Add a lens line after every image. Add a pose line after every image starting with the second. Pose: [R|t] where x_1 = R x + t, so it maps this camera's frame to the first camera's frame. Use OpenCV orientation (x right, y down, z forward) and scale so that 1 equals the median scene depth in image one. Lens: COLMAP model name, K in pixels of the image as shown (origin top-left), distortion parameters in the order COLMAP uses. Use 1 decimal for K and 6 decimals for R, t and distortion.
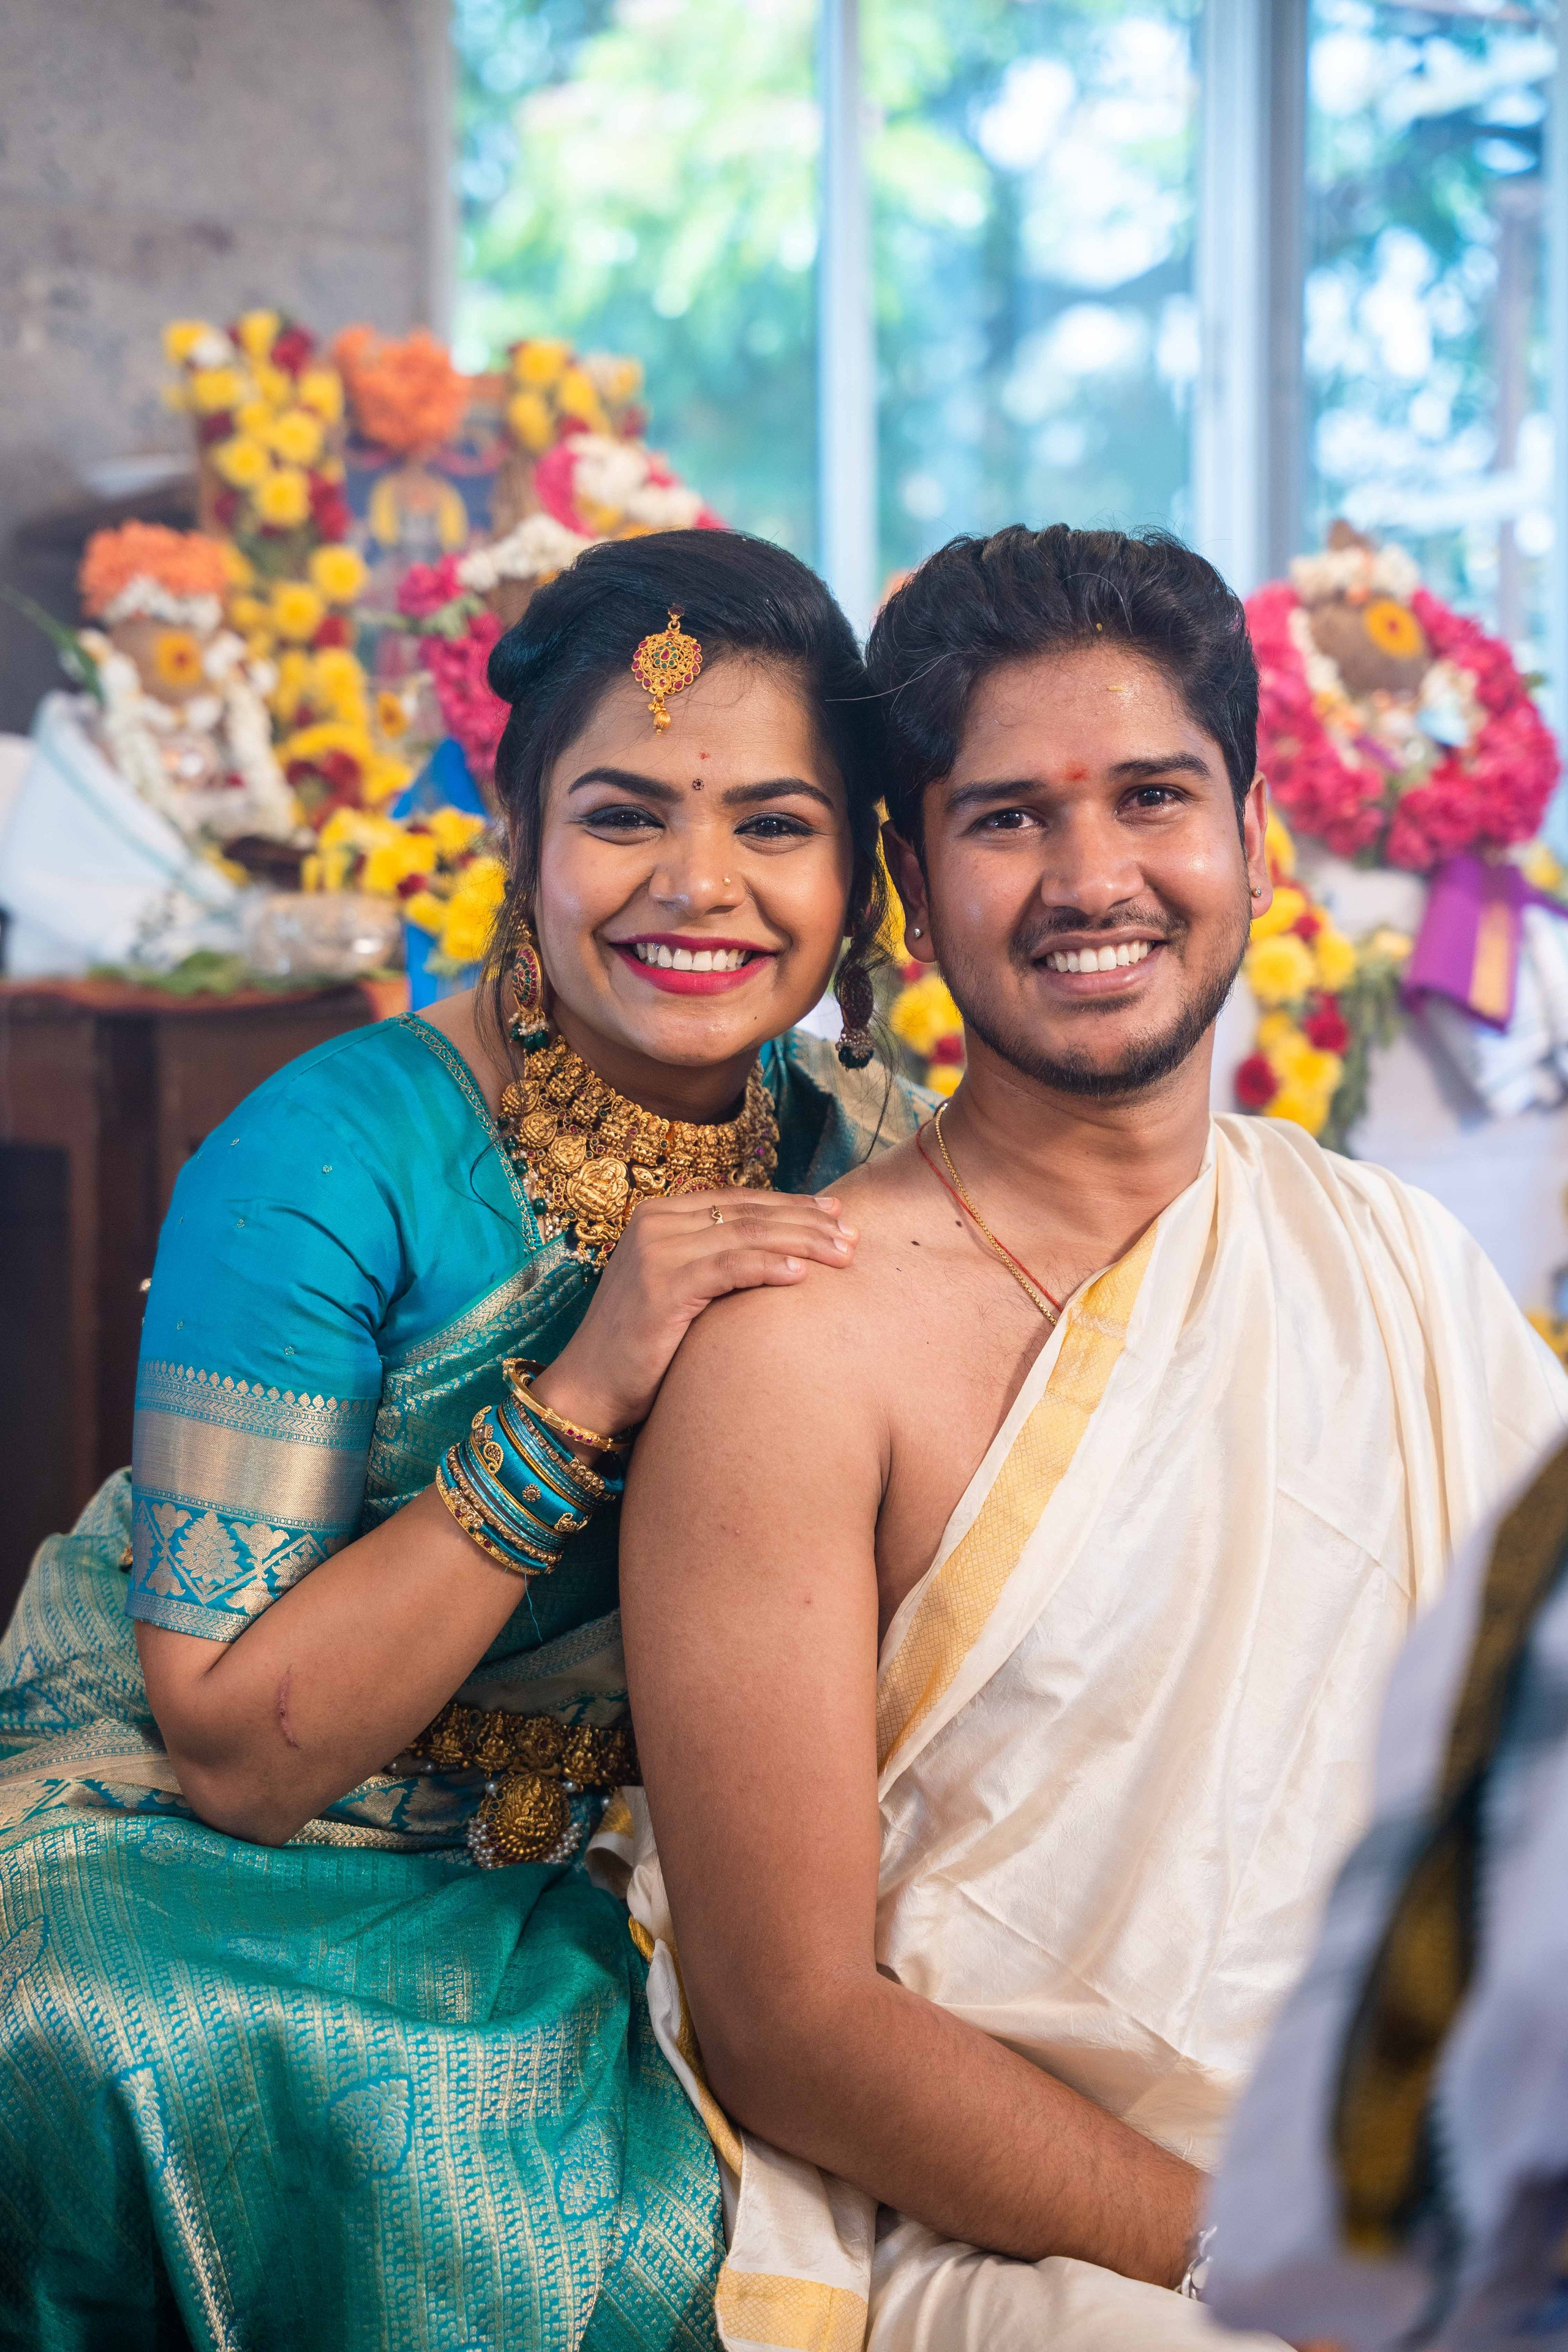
lens RADIAL K [[4910.8, 0, 875.9], [0, 4910.8, 1175.3], [0, 0, 1]] dist [0.052296, 0.241163]
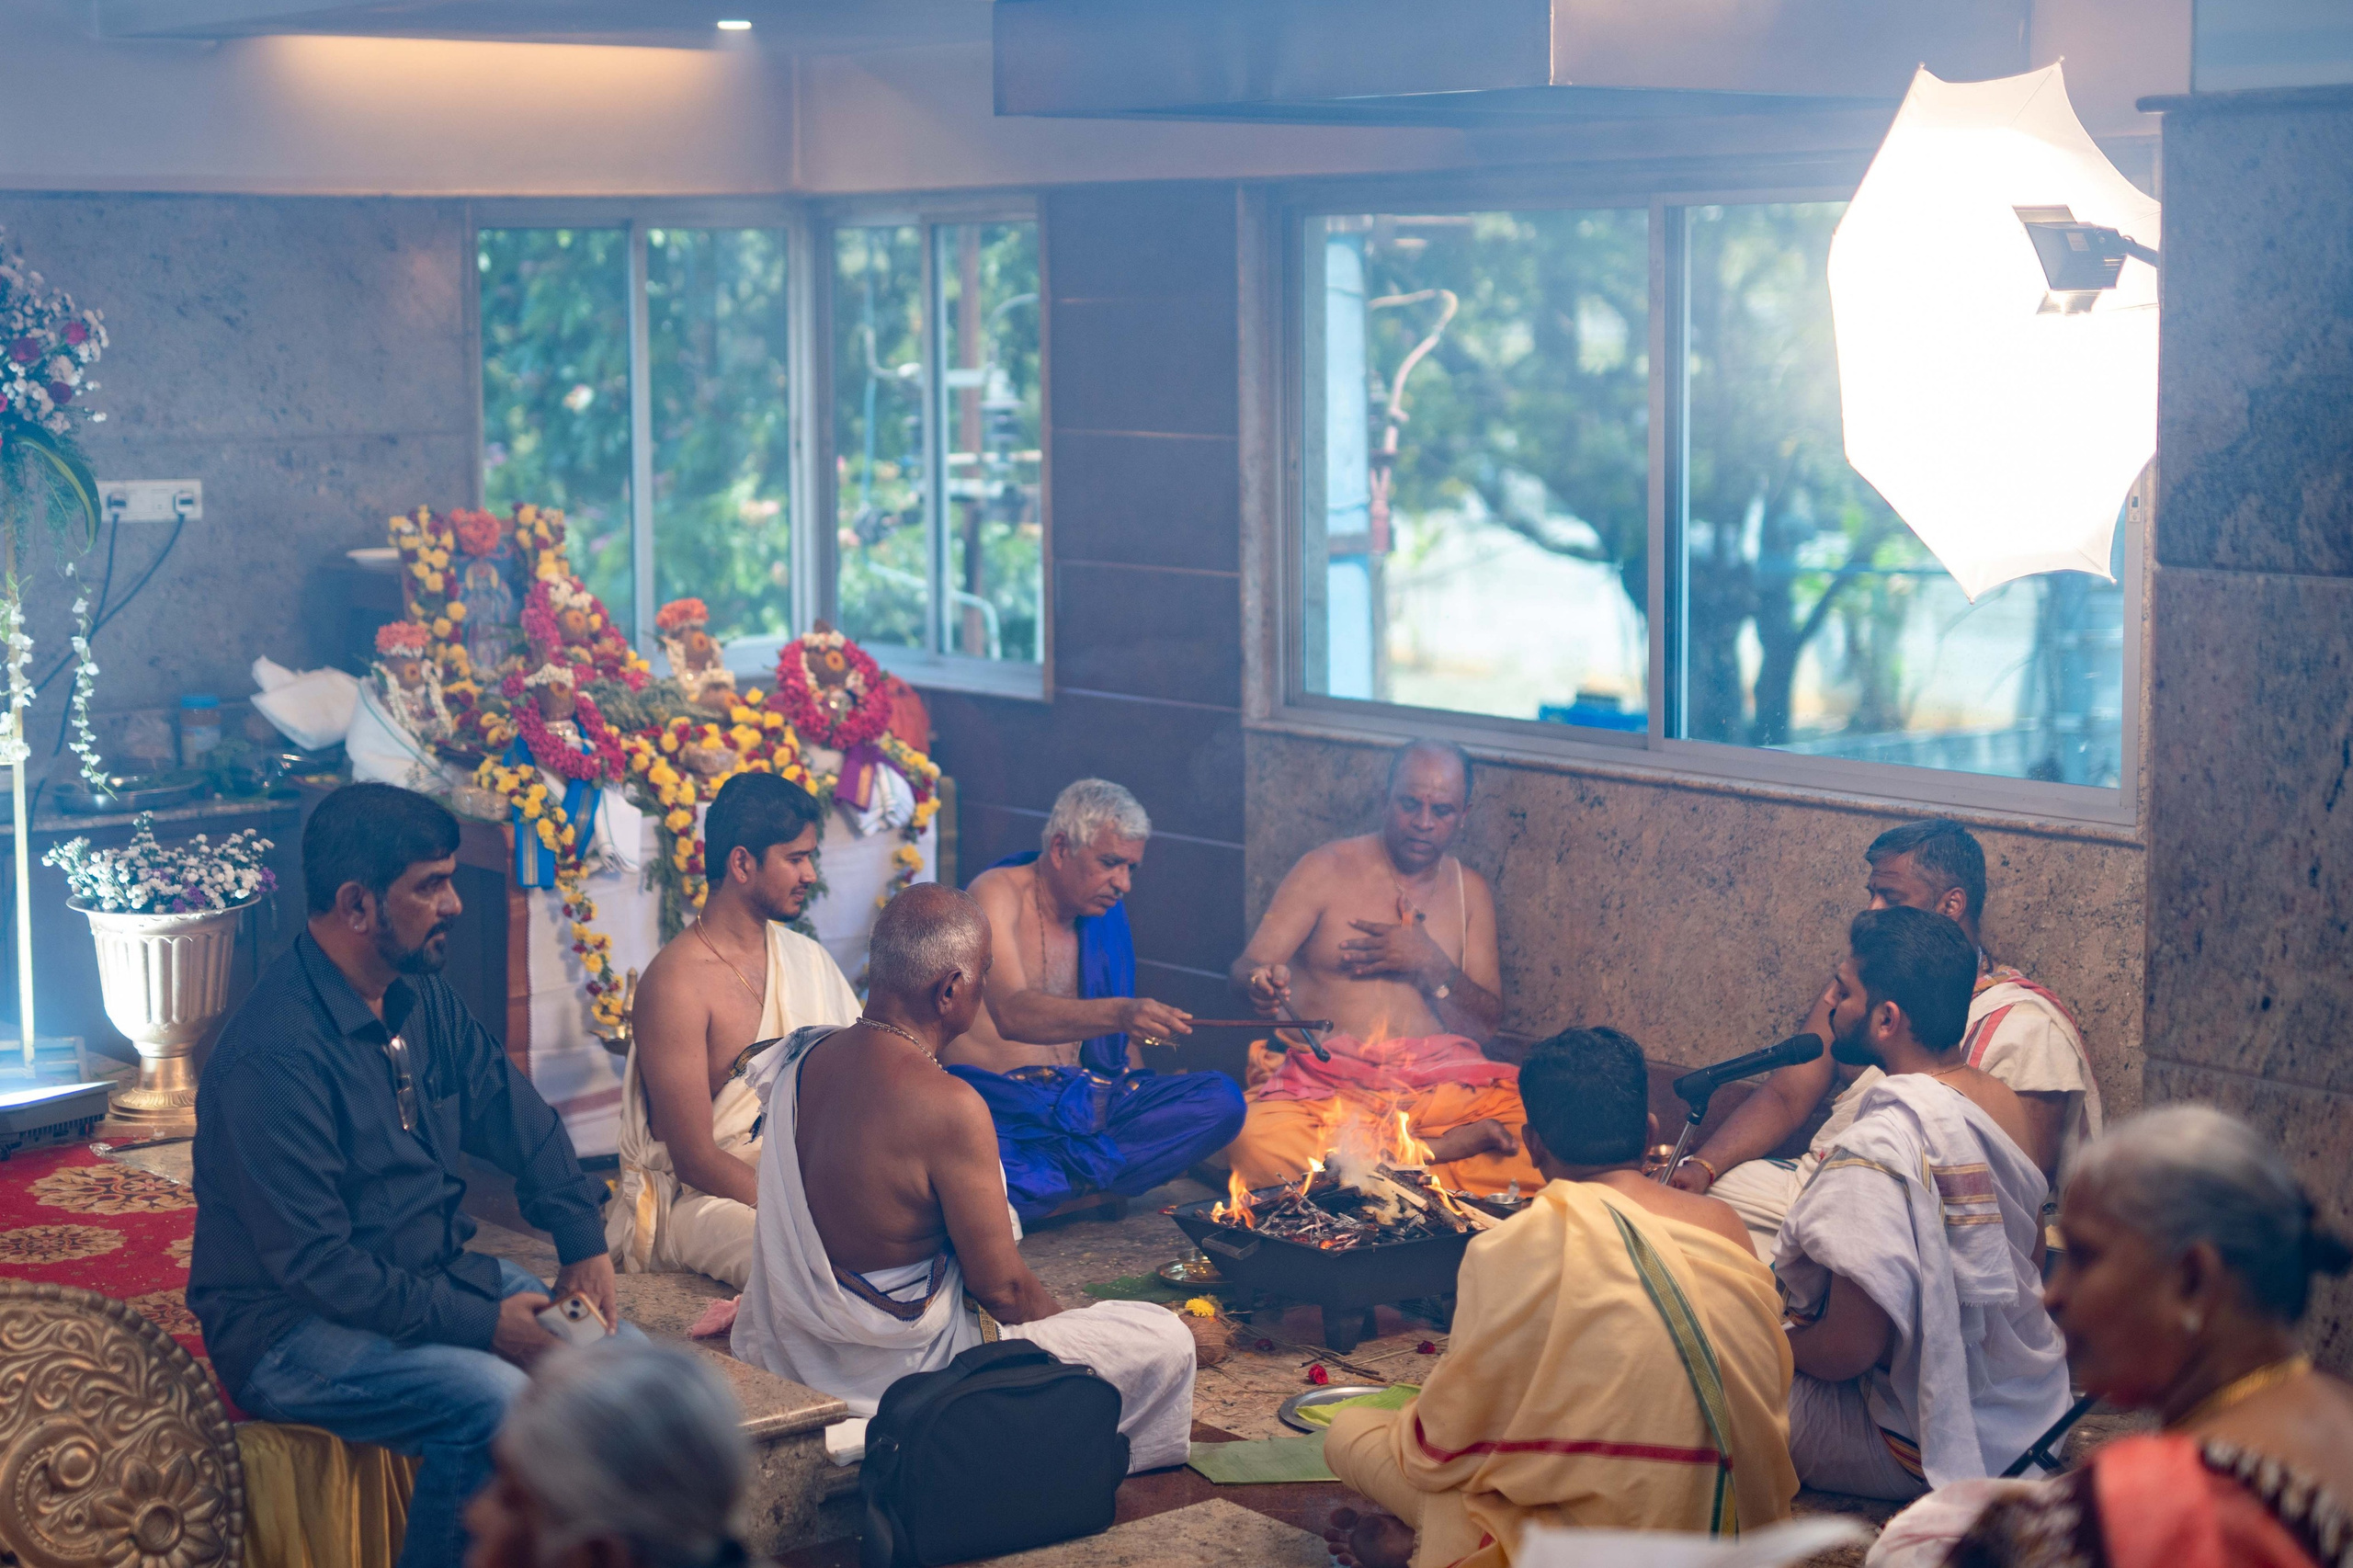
lens RADIAL K [[3685.3, 0, 1176.5], [0, 3685.3, 784.0], [0, 0, 1]] dist [0.040542, 0.019394]
pose [[0.989534, -0.010520, 0.143917, -0.010627], [-0.004199, 0.994818, 0.101586, -0.260868], [-0.144240, -0.101127, 0.984362, -1.195152]]
